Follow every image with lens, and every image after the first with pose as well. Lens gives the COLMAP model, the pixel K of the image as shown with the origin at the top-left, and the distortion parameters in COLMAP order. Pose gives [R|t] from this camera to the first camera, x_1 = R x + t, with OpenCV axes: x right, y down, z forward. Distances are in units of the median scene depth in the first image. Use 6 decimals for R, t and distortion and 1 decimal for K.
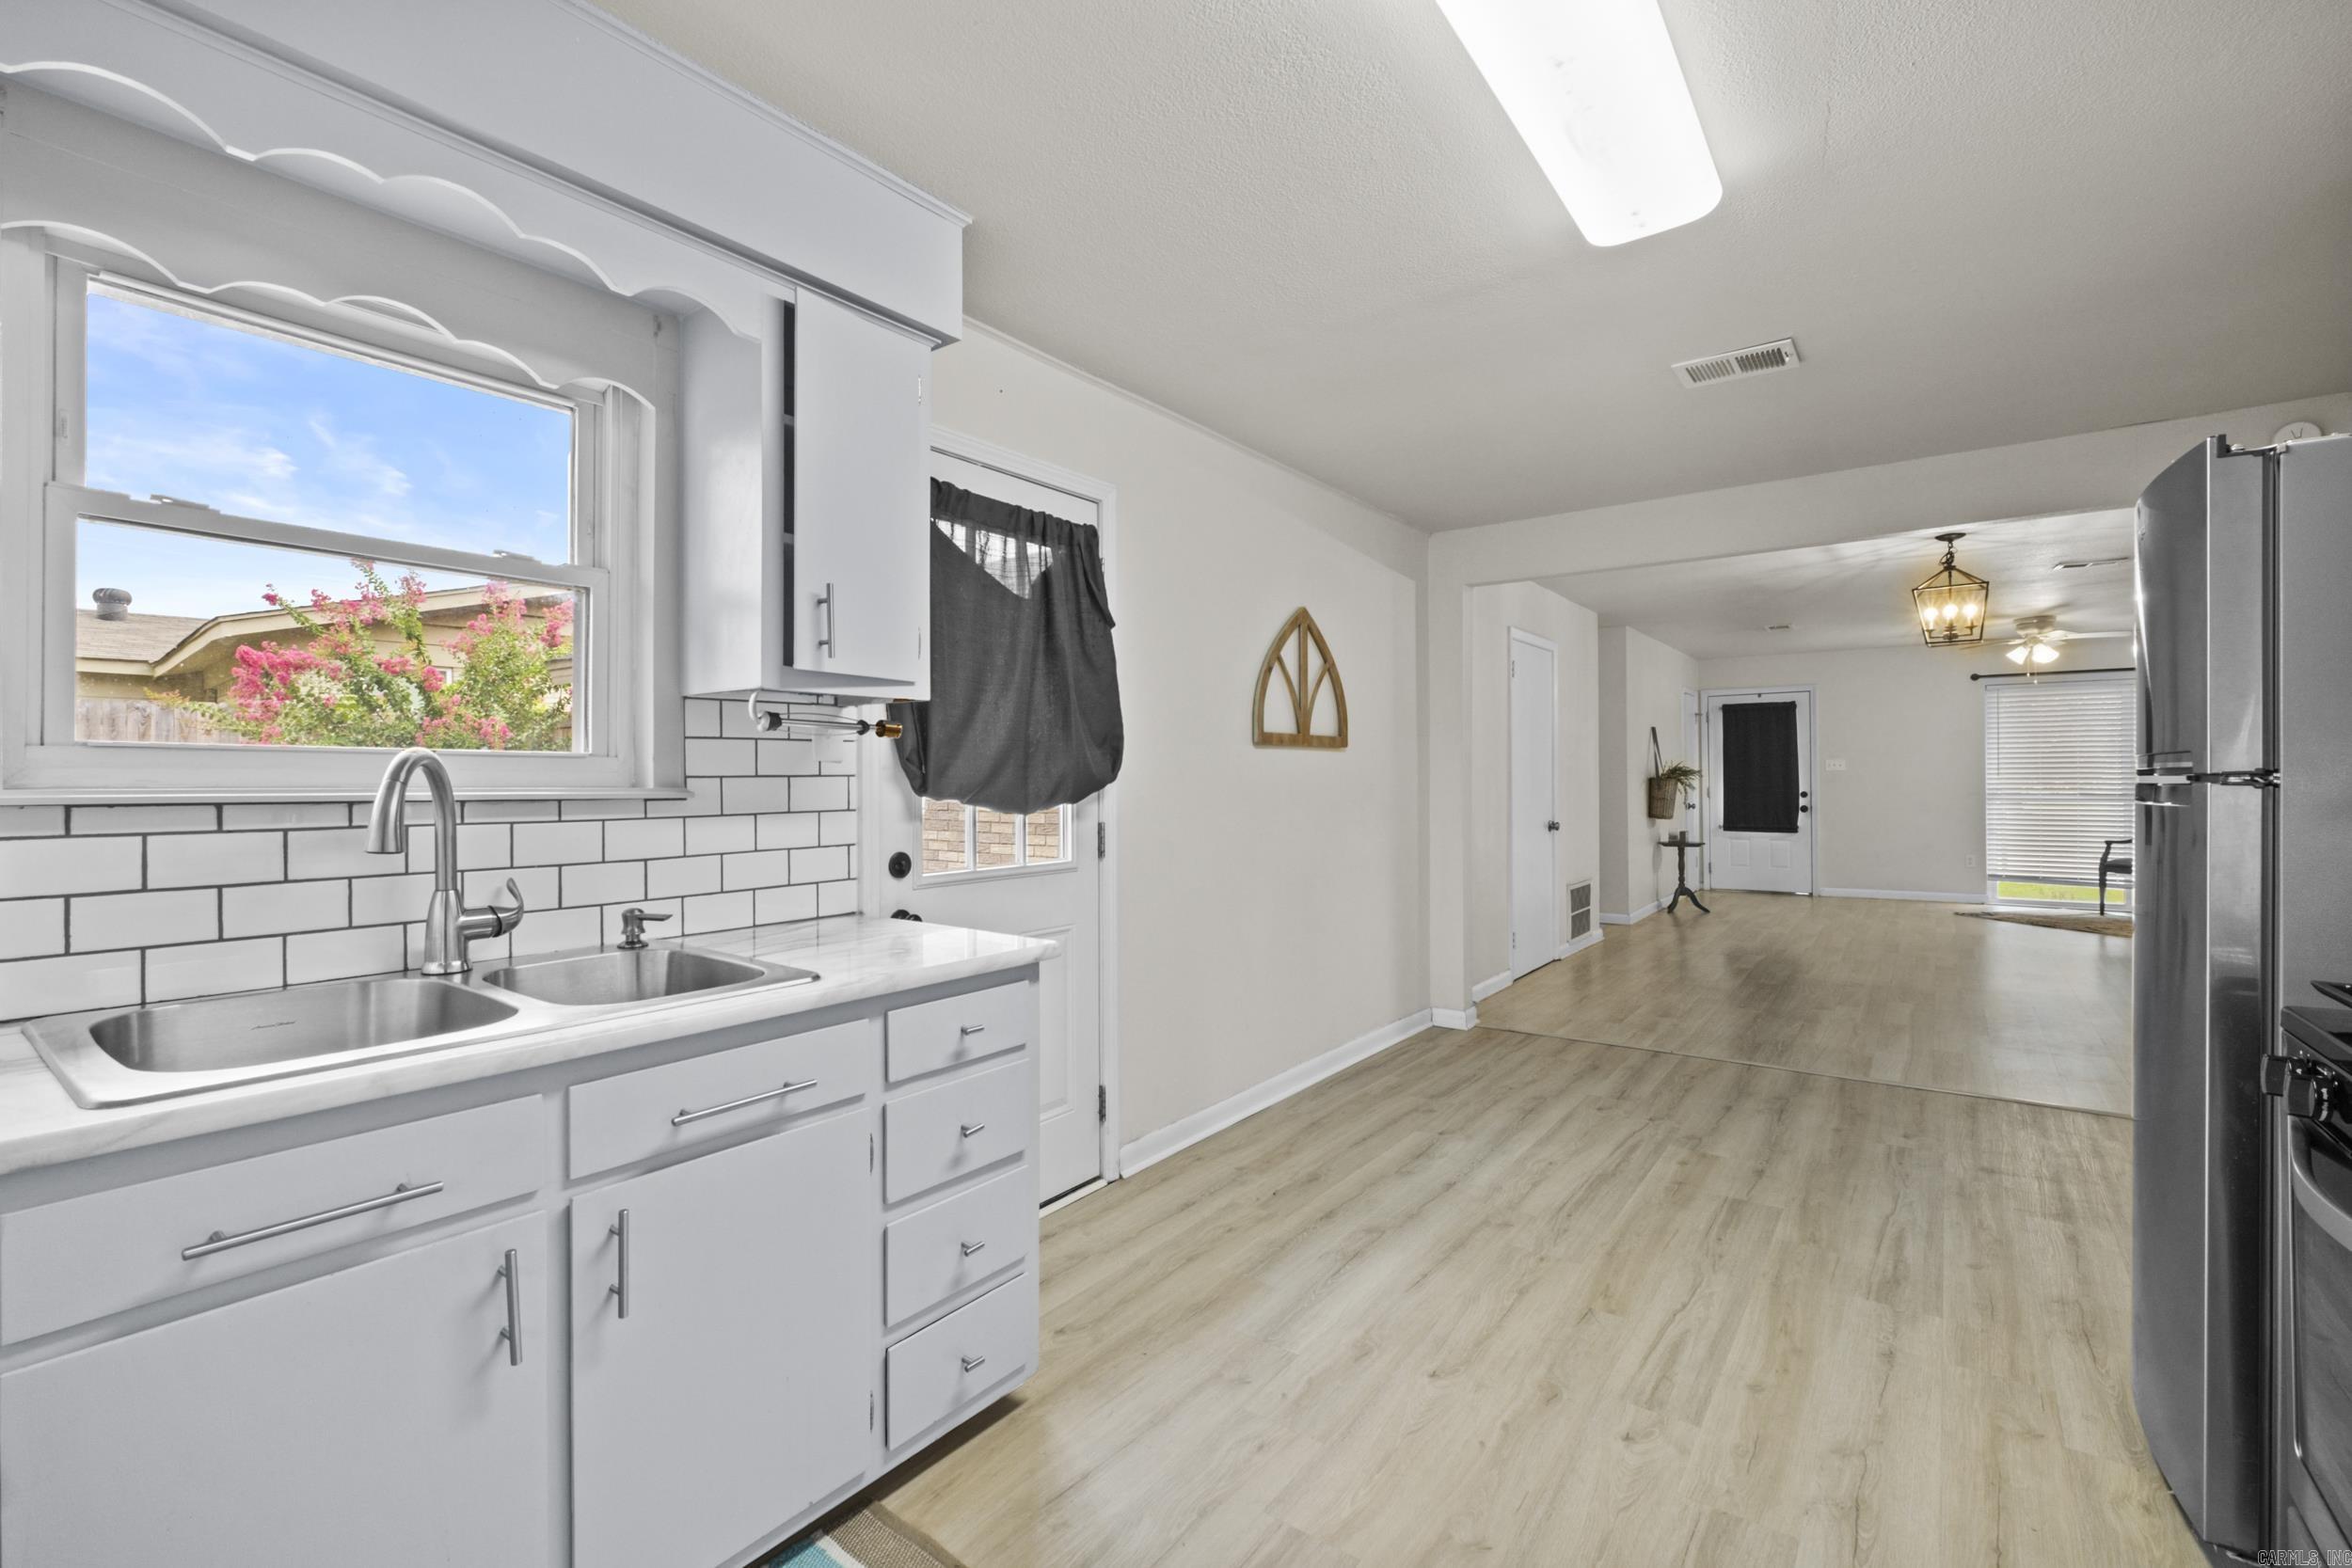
lens RADIAL K [[1033.3, 0, 1161.7], [0, 1033.3, 777.2], [0, 0, 1]] dist [-0.004942, 0.000342]
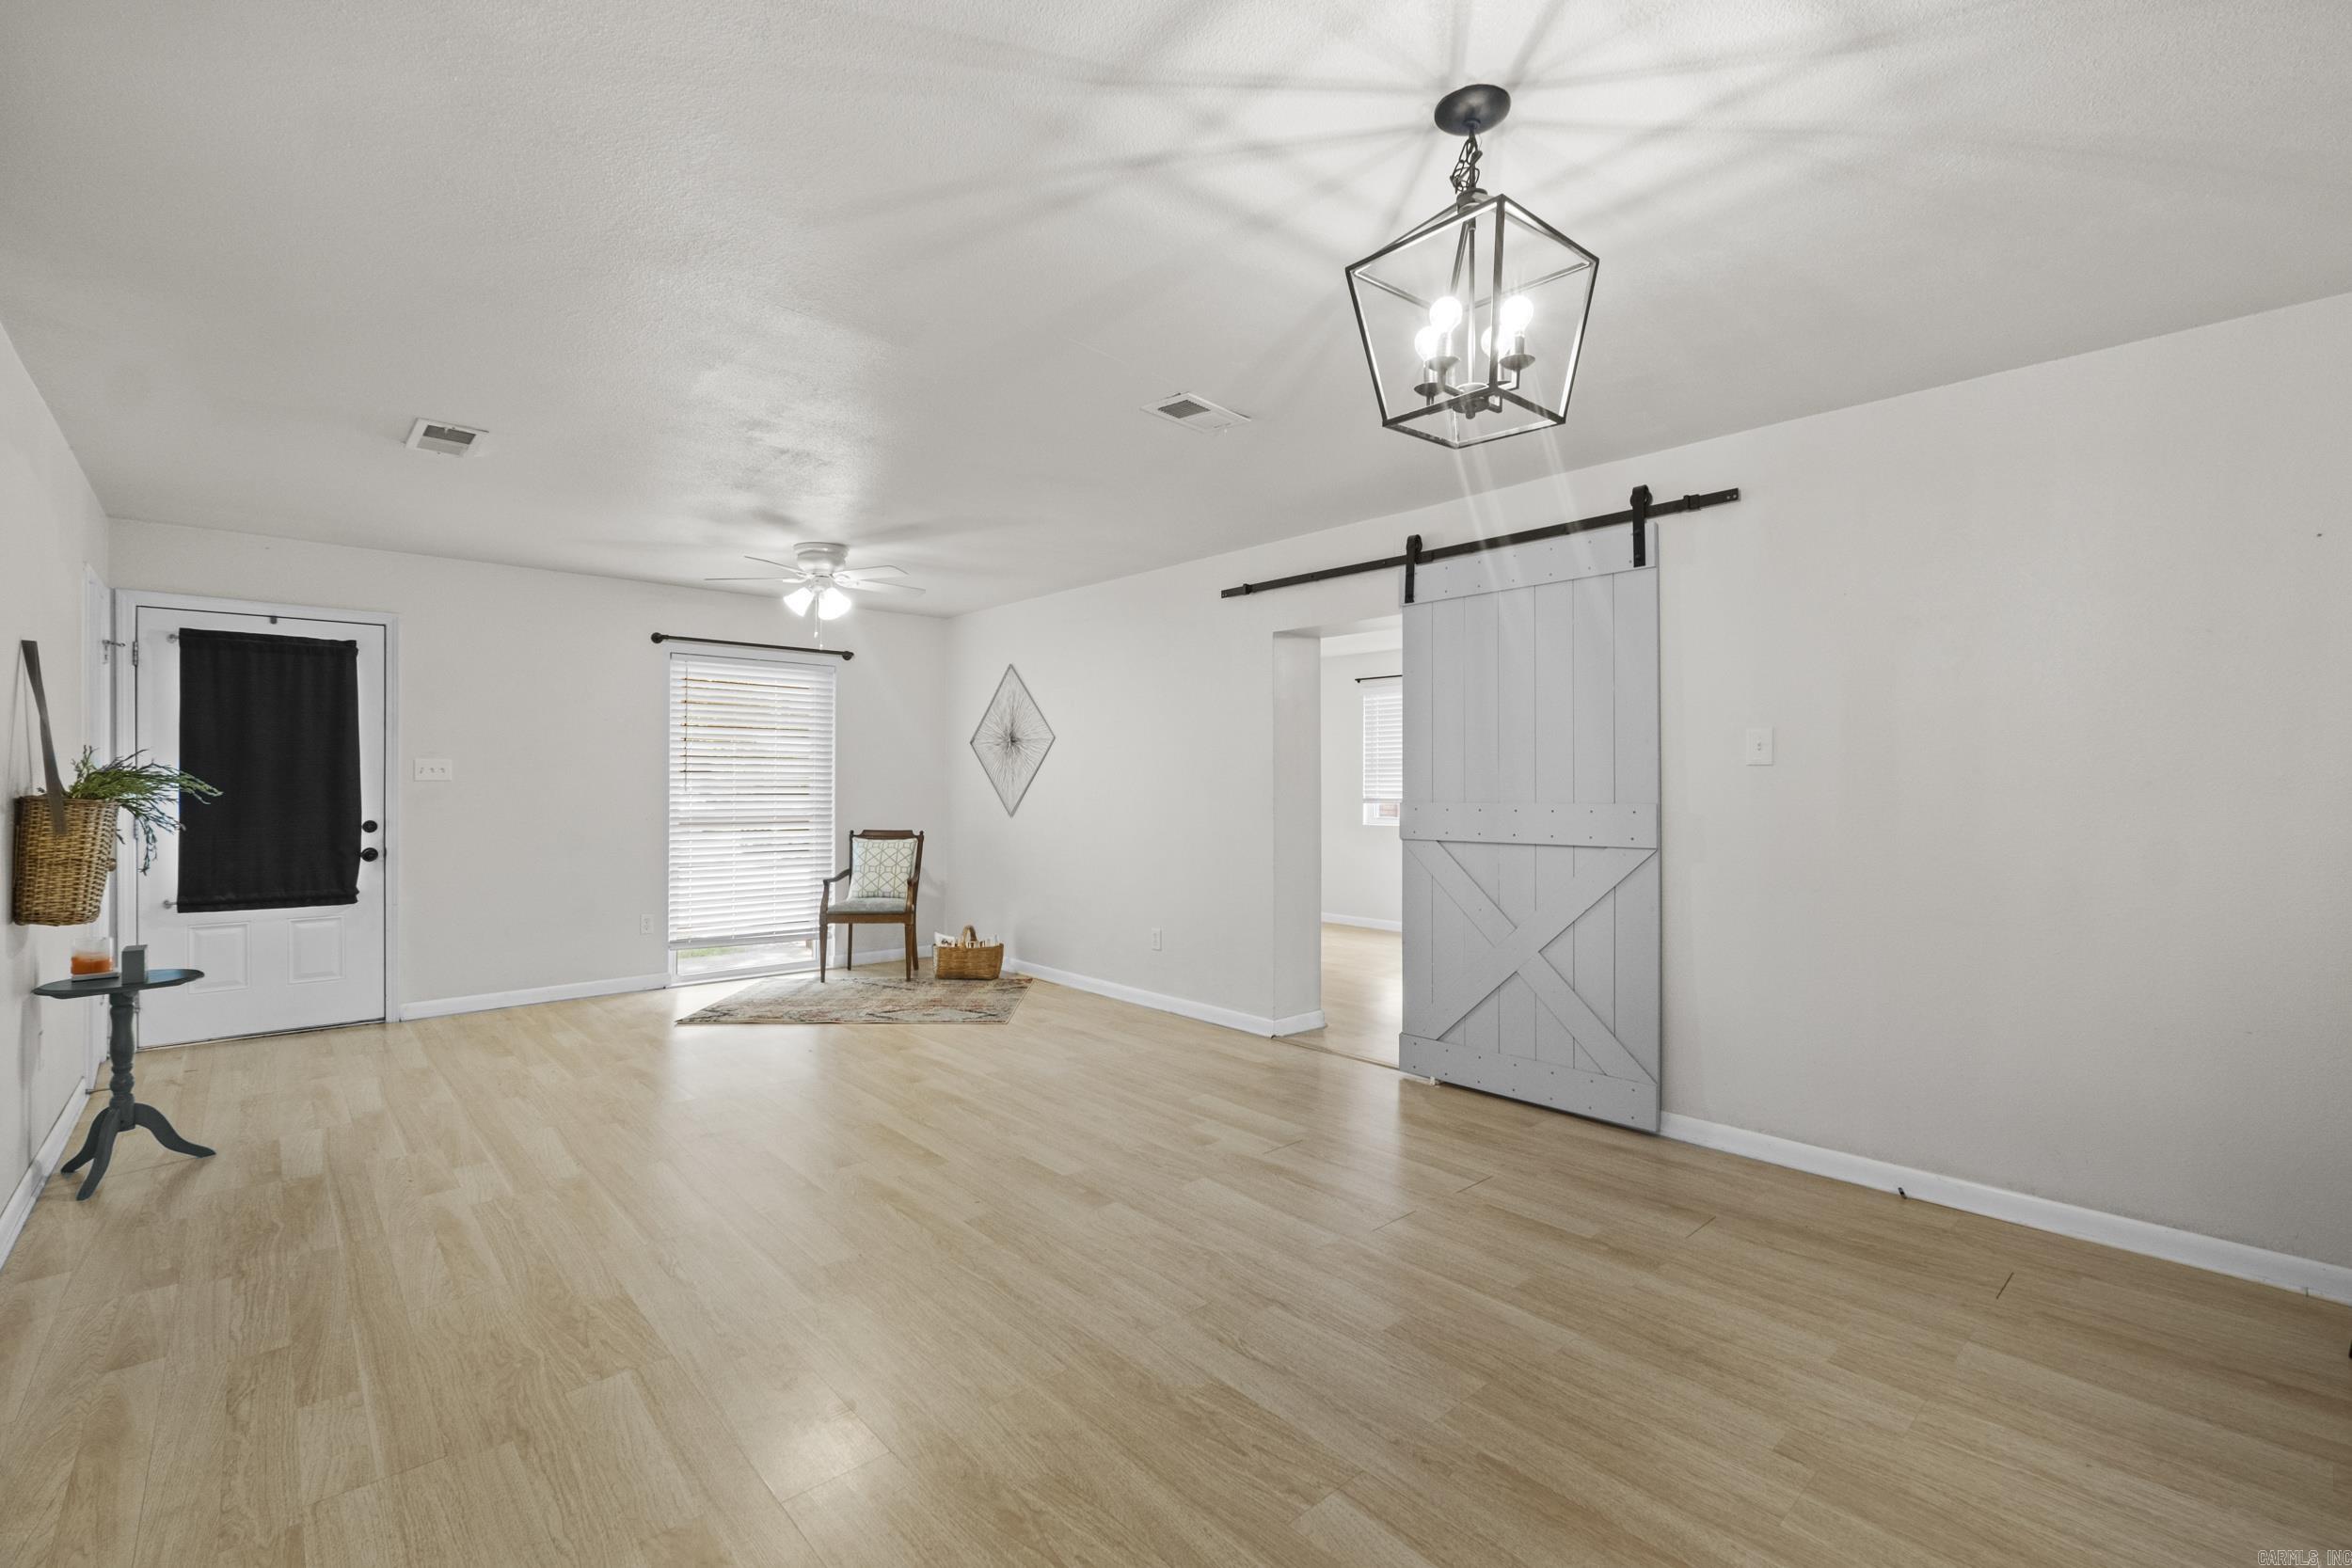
lens RADIAL K [[1033.3, 0, 1161.7], [0, 1033.3, 777.2], [0, 0, 1]] dist [-0.004942, 0.000342]
pose [[0.203056, 0.012149, 0.979092, 0.626148], [-0.004994, 0.999923, -0.011372, -0.010946], [-0.979154, -0.002581, 0.203101, 1.577797]]
